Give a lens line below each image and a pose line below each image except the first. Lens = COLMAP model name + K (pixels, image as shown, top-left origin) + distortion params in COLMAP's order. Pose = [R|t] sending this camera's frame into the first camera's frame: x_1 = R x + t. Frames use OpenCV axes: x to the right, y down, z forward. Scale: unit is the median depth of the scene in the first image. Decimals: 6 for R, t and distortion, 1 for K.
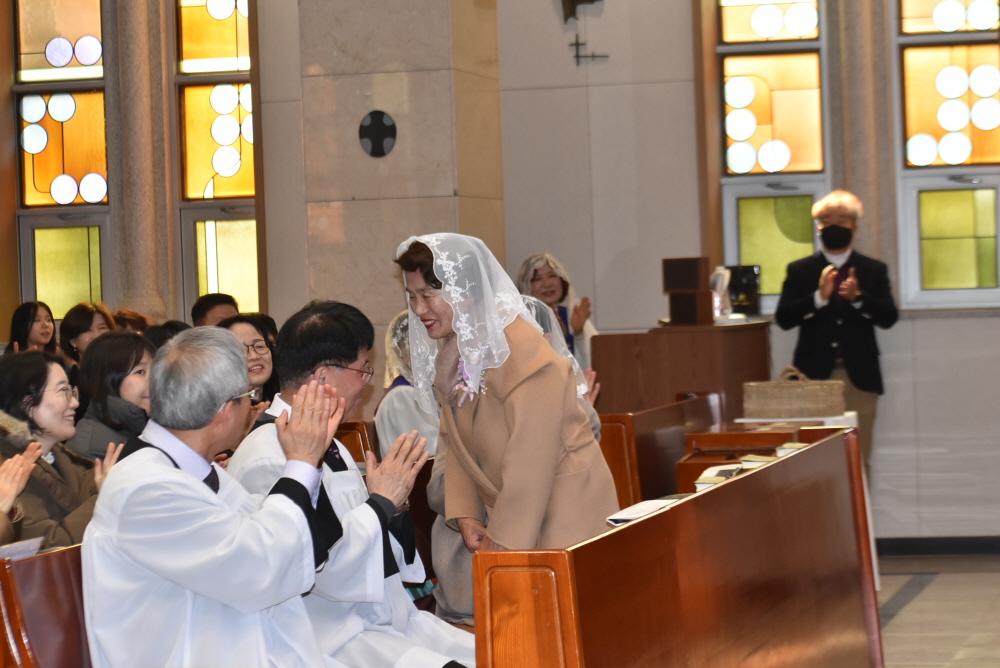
lens RADIAL K [[3074.3, 0, 500.0], [0, 3074.3, 334.0], [0, 0, 1]] dist [-0.017036, -1.472543]
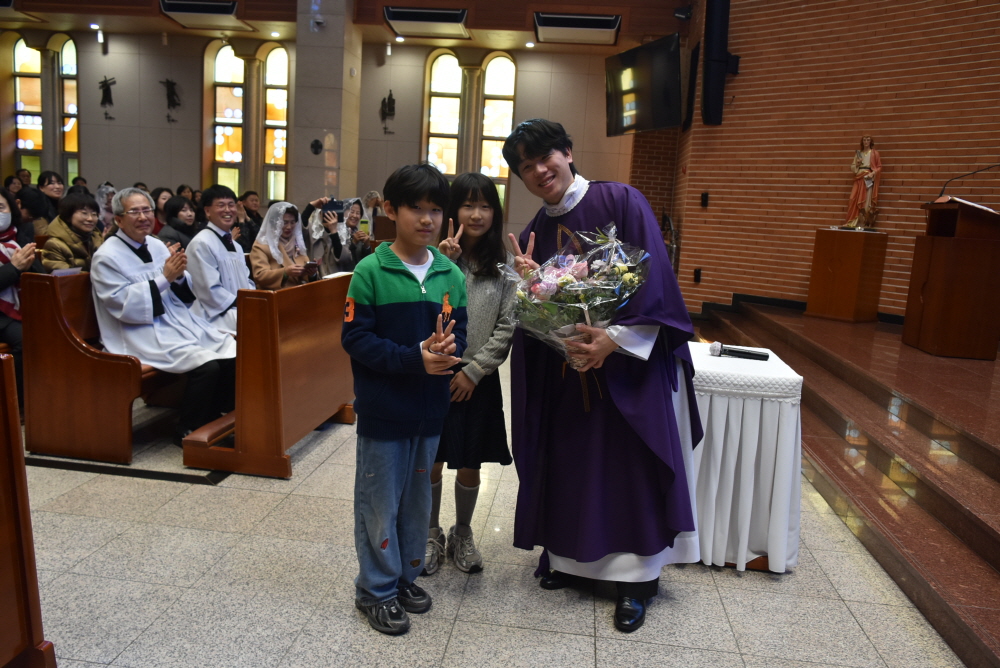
lens RADIAL K [[775.8, 0, 494.6], [0, 775.8, 333.0], [0, 0, 1]] dist [-0.011292, 0.000343]
pose [[0.987767, 0.078962, 0.134470, 0.047922], [-0.097259, 0.986000, 0.135441, -0.000739], [-0.121893, -0.146862, 0.981618, 0.134606]]
